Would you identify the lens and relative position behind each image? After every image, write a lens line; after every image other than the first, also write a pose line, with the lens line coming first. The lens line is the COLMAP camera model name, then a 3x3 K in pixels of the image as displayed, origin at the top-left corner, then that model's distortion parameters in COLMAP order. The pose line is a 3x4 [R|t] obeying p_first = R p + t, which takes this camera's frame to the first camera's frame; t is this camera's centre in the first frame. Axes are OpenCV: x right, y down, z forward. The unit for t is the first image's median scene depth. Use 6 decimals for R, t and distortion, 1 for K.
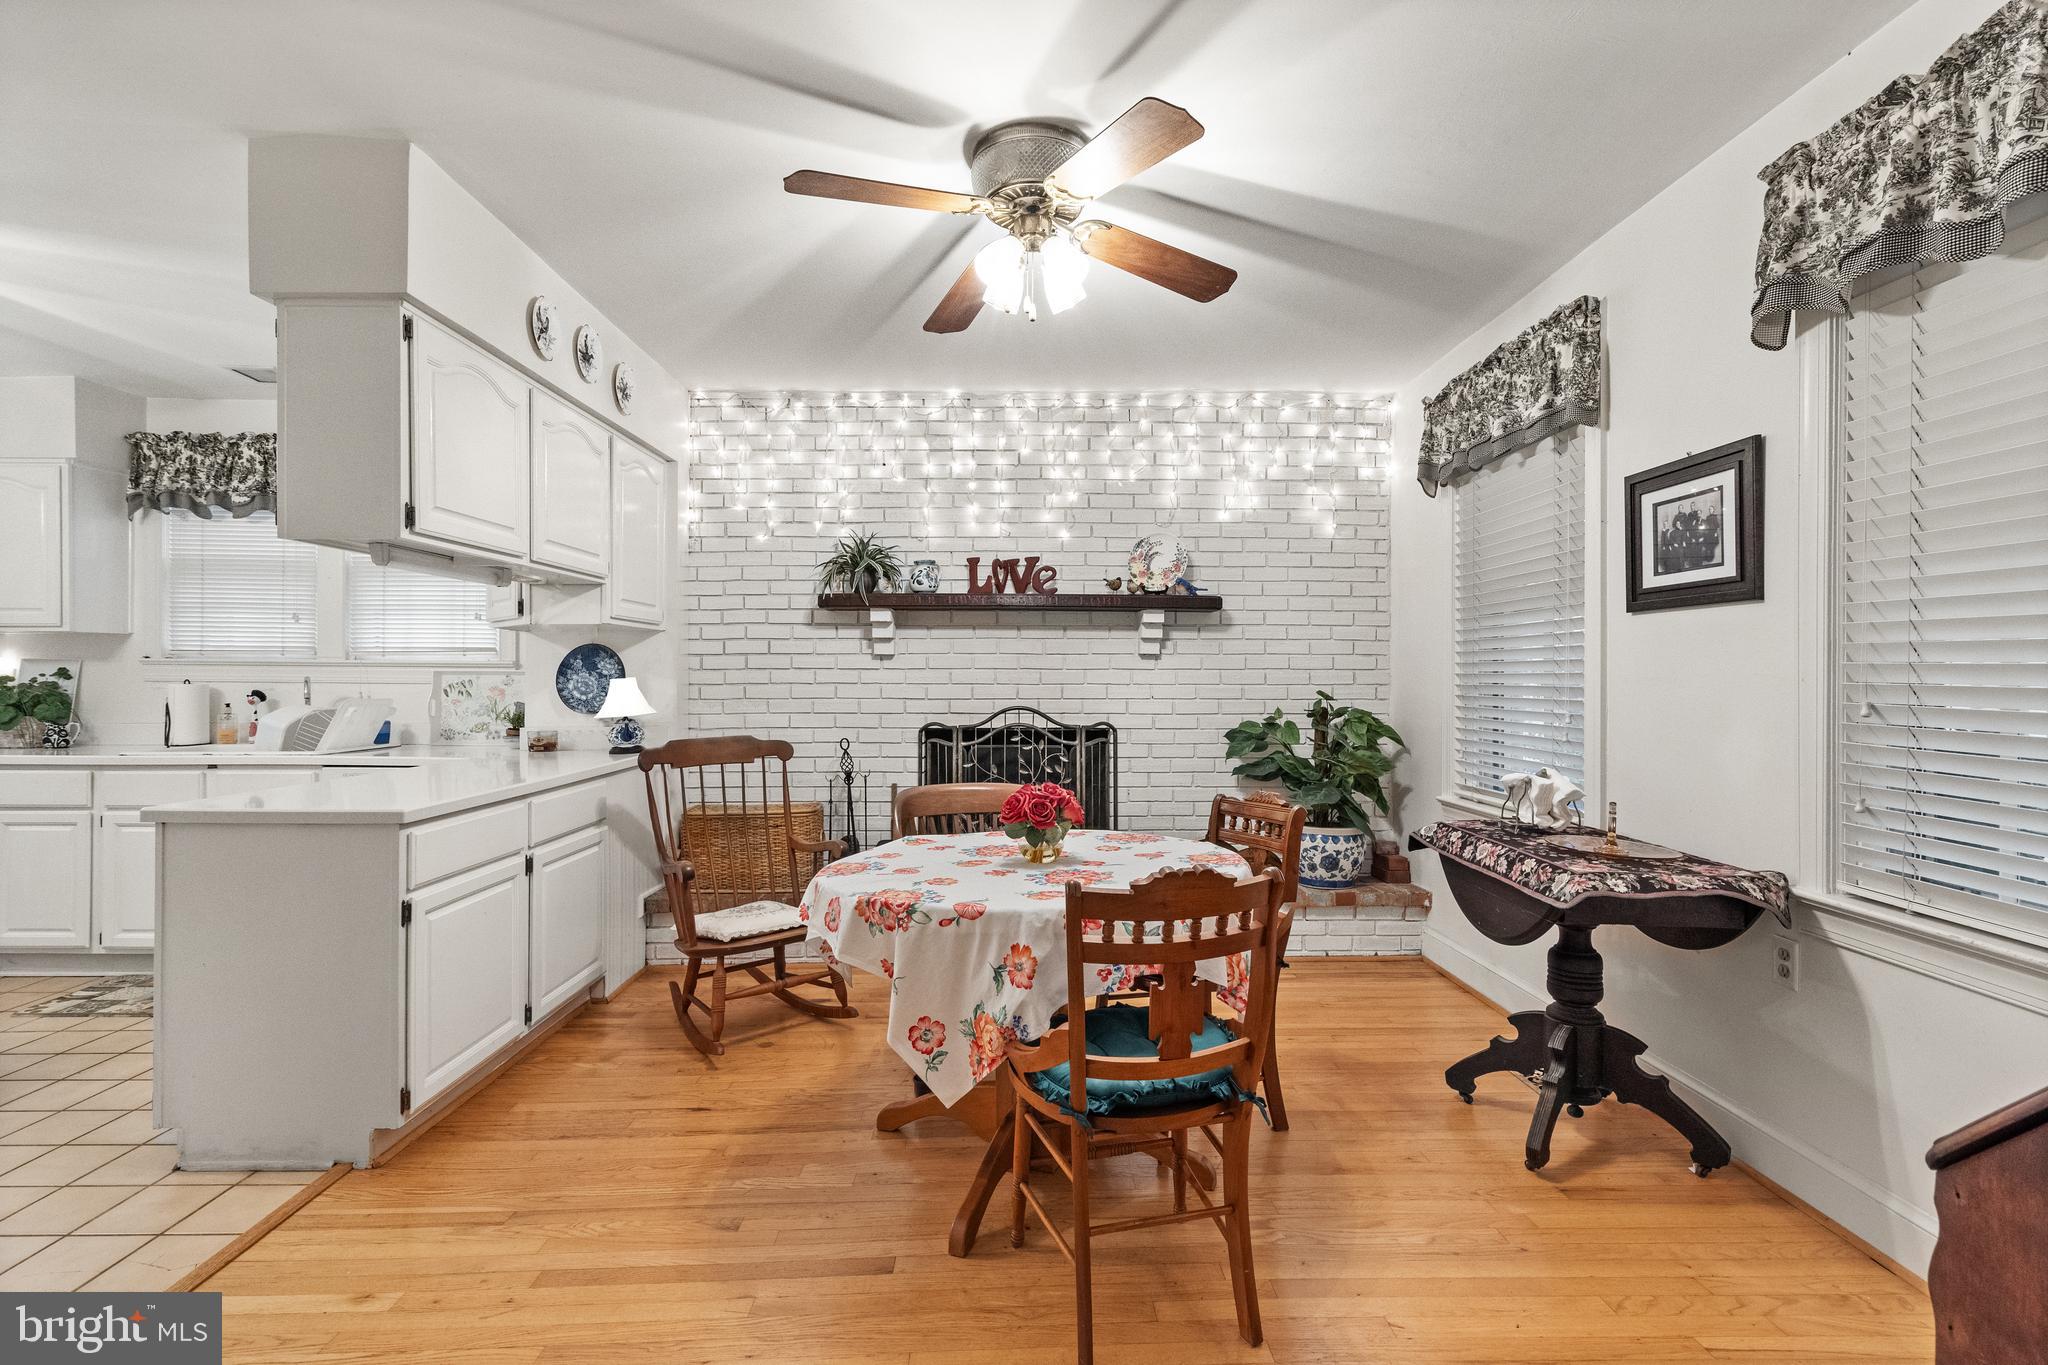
lens RADIAL K [[942.1, 0, 1031.7], [0, 942.1, 667.2], [0, 0, 1]] dist [-0.004652, 0.000625]
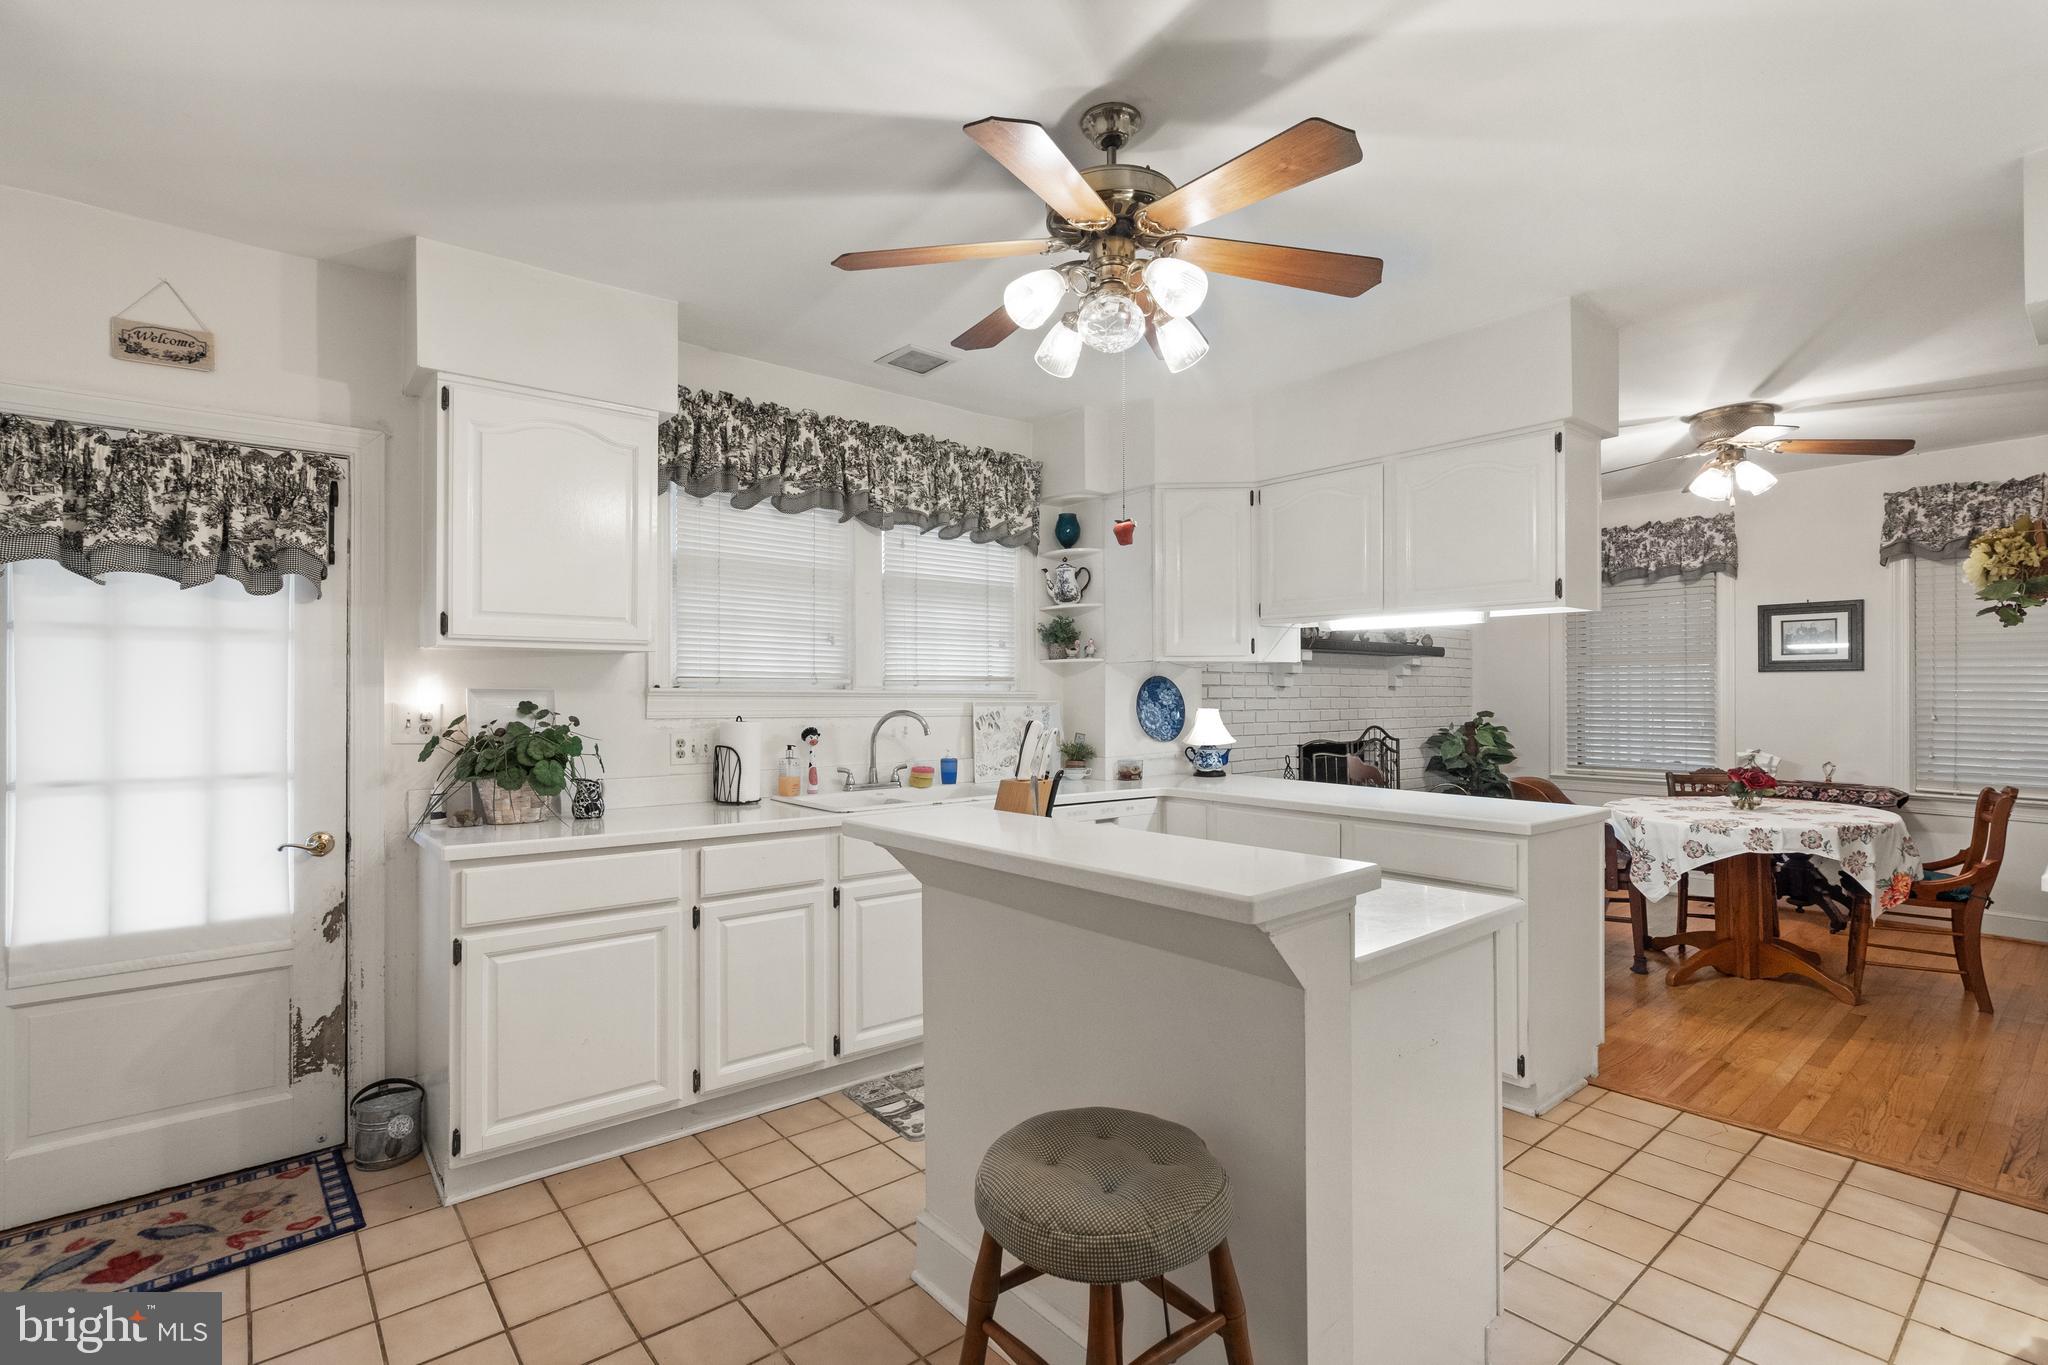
lens RADIAL K [[942.1, 0, 1038.9], [0, 942.1, 682.1], [0, 0, 1]] dist [-0.004652, 0.000625]
pose [[0.783173, 0.006913, 0.621766, -1.788101], [-0.005267, 0.999976, -0.004484, -0.018187], [-0.621782, 0.000237, 0.783190, 0.359385]]
